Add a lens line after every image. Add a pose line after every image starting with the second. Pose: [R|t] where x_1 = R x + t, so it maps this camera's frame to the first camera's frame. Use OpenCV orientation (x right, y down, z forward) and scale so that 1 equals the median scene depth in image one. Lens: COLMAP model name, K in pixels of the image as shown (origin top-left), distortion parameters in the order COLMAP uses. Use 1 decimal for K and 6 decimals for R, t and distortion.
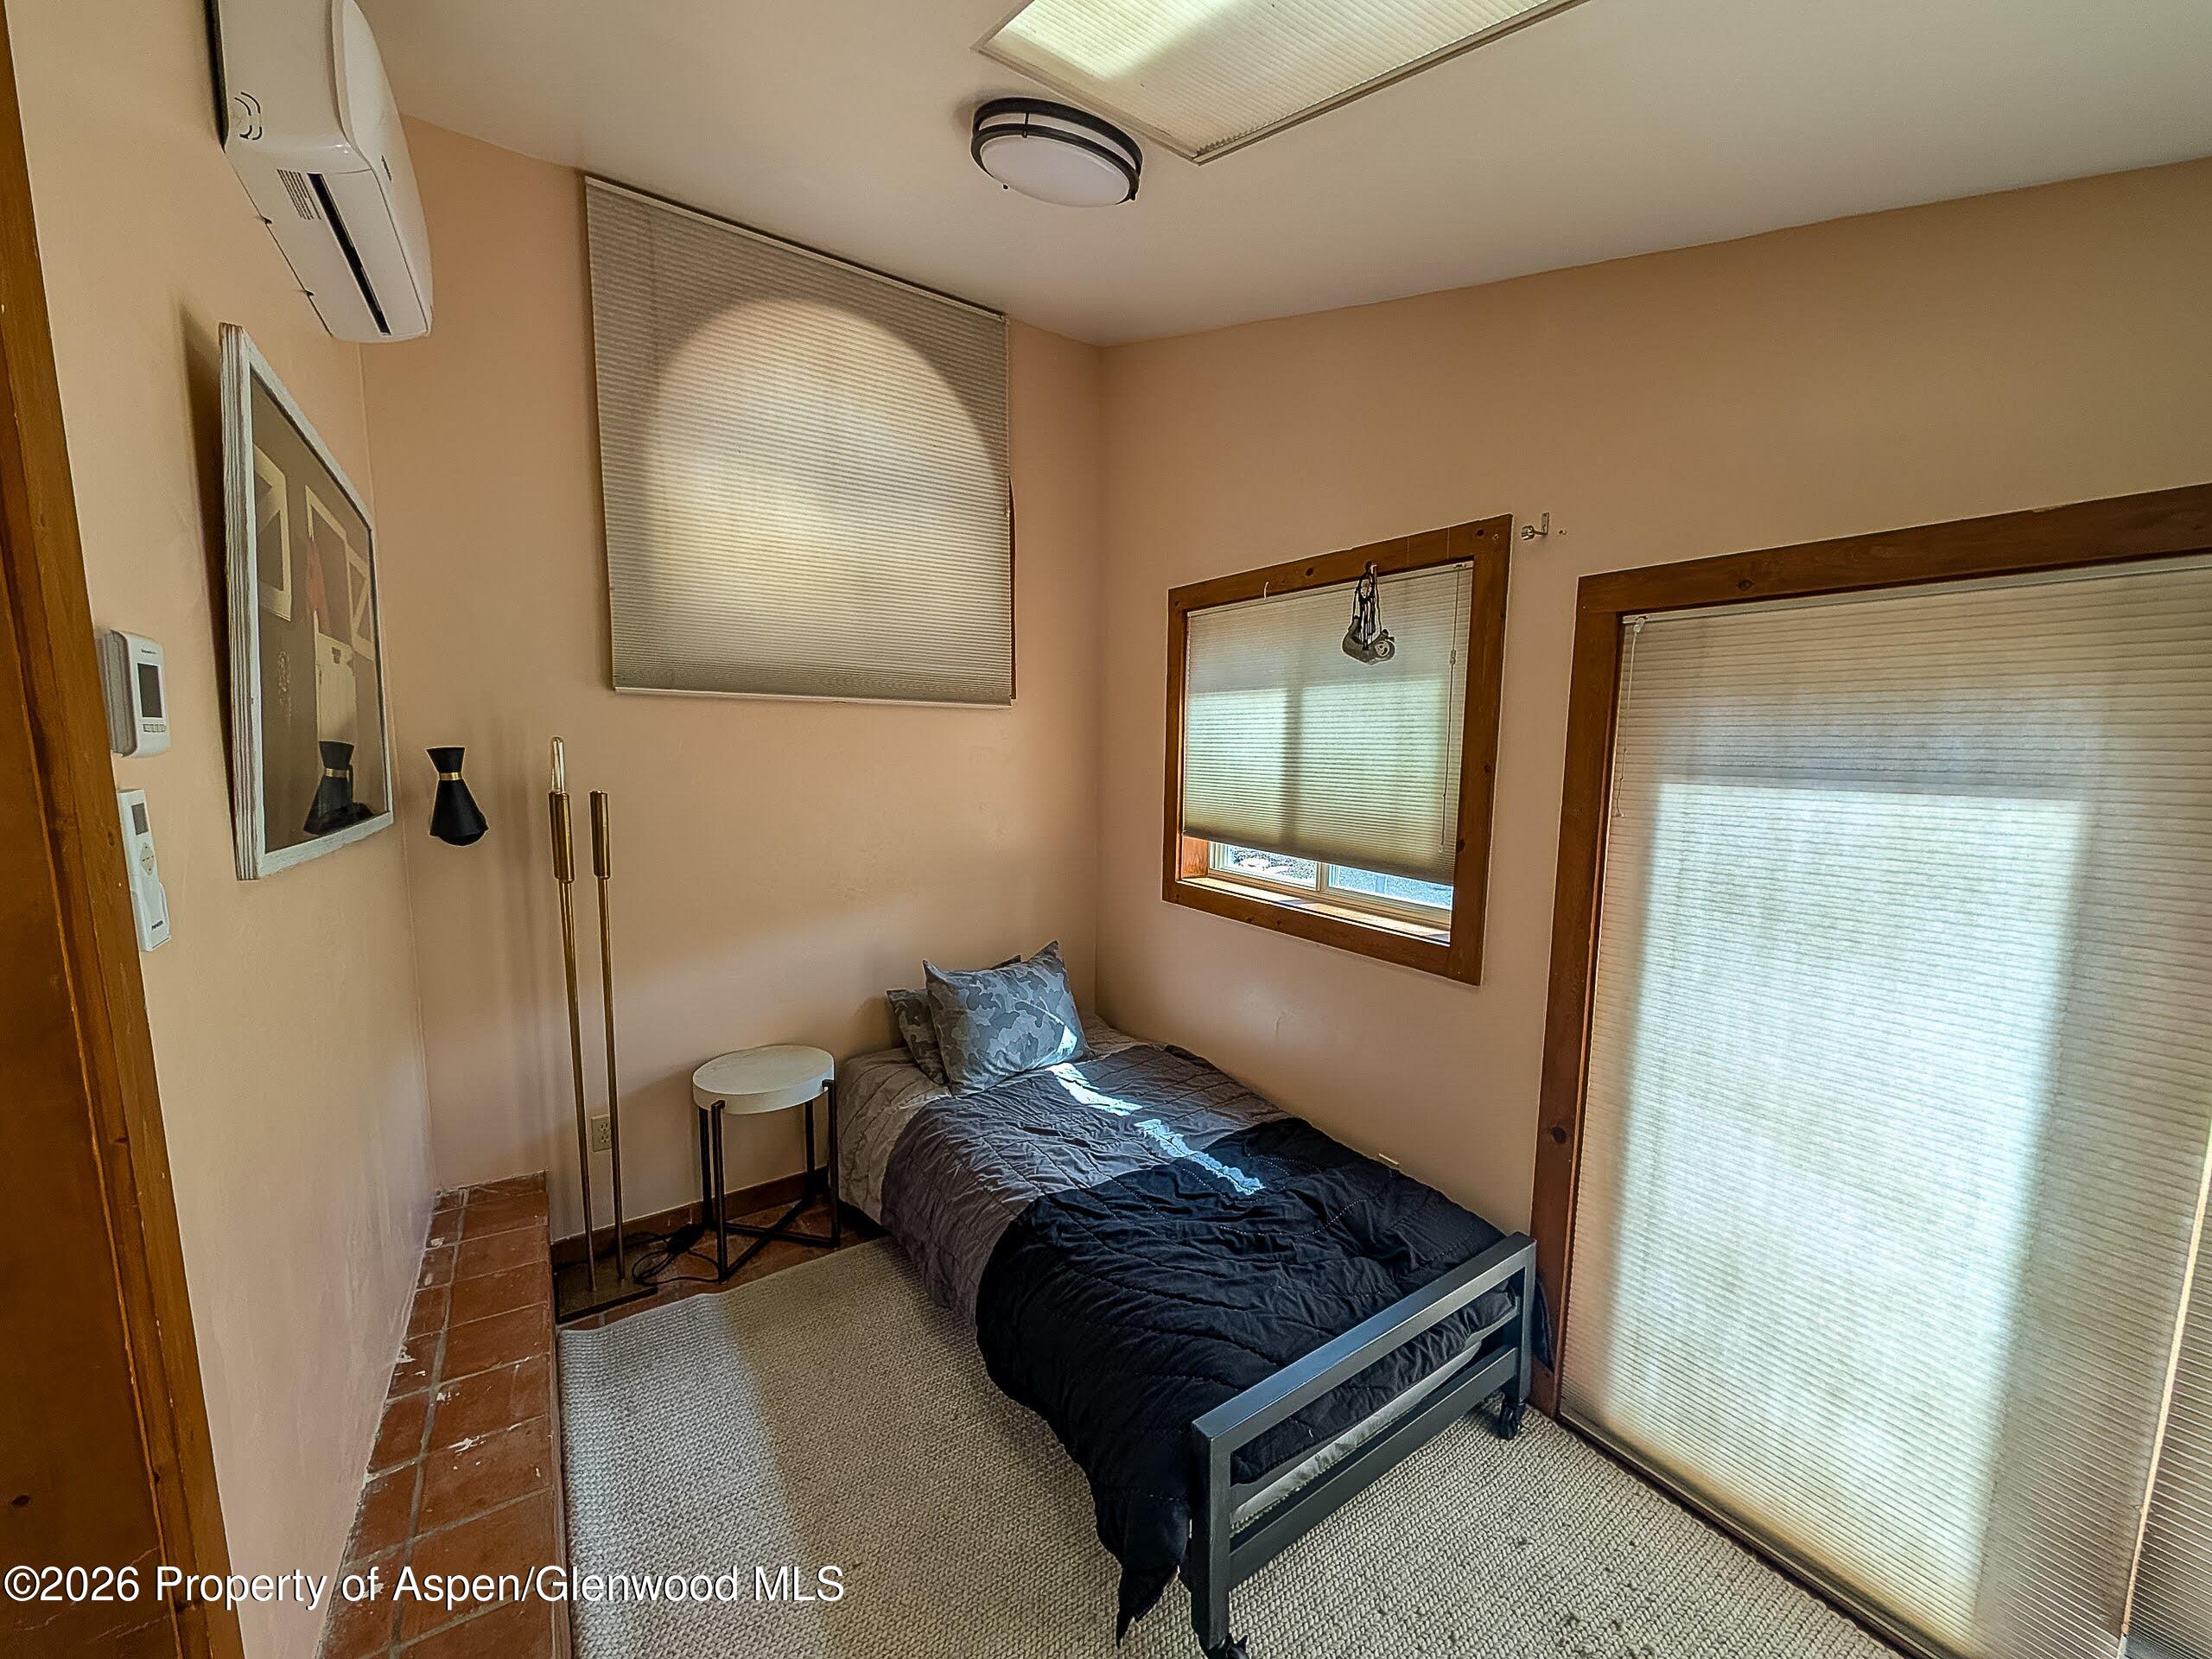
lens RADIAL K [[832.2, 0, 1108.3], [0, 832.2, 836.0], [0, 0, 1]] dist [0.002644, 0.001202]
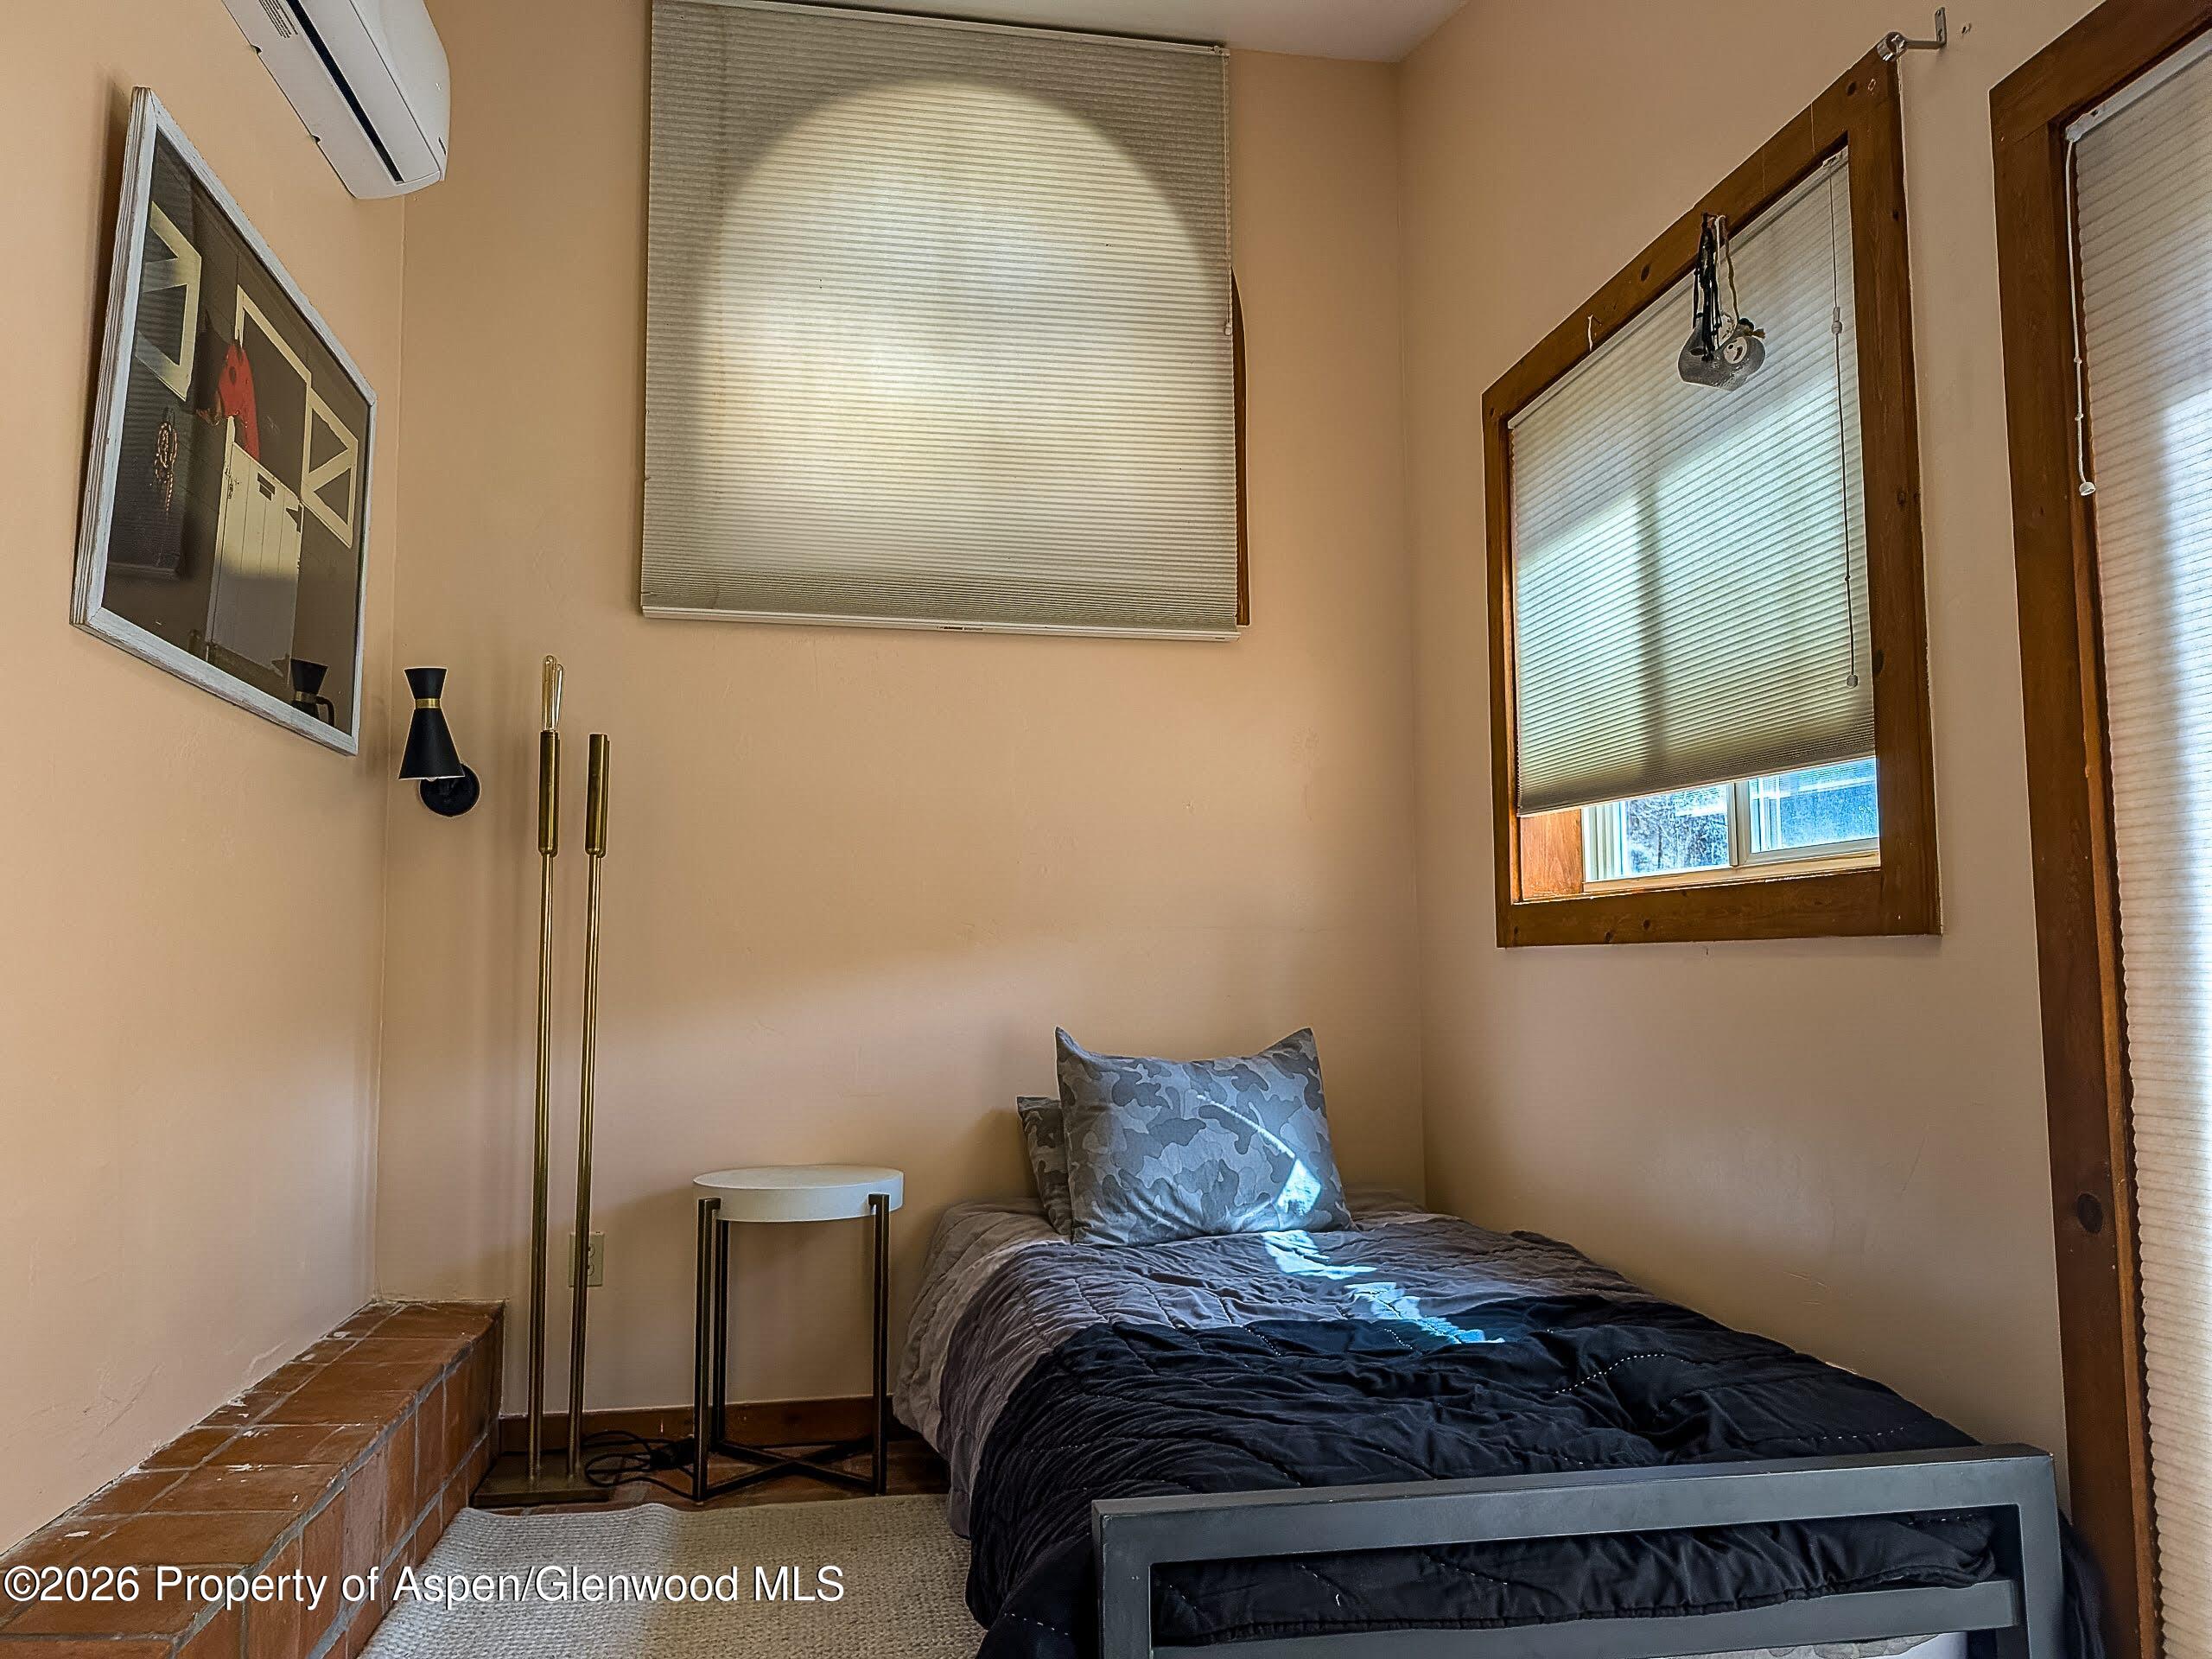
lens RADIAL K [[1592.9, 0, 1102.2], [0, 1592.9, 820.9], [0, 0, 1]] dist [0.028844, -0.021662]
pose [[0.908453, -0.056110, -0.414204, 0.342741], [-0.030655, 0.979337, -0.199900, 0.273682], [0.416861, 0.194297, 0.887961, -0.033641]]
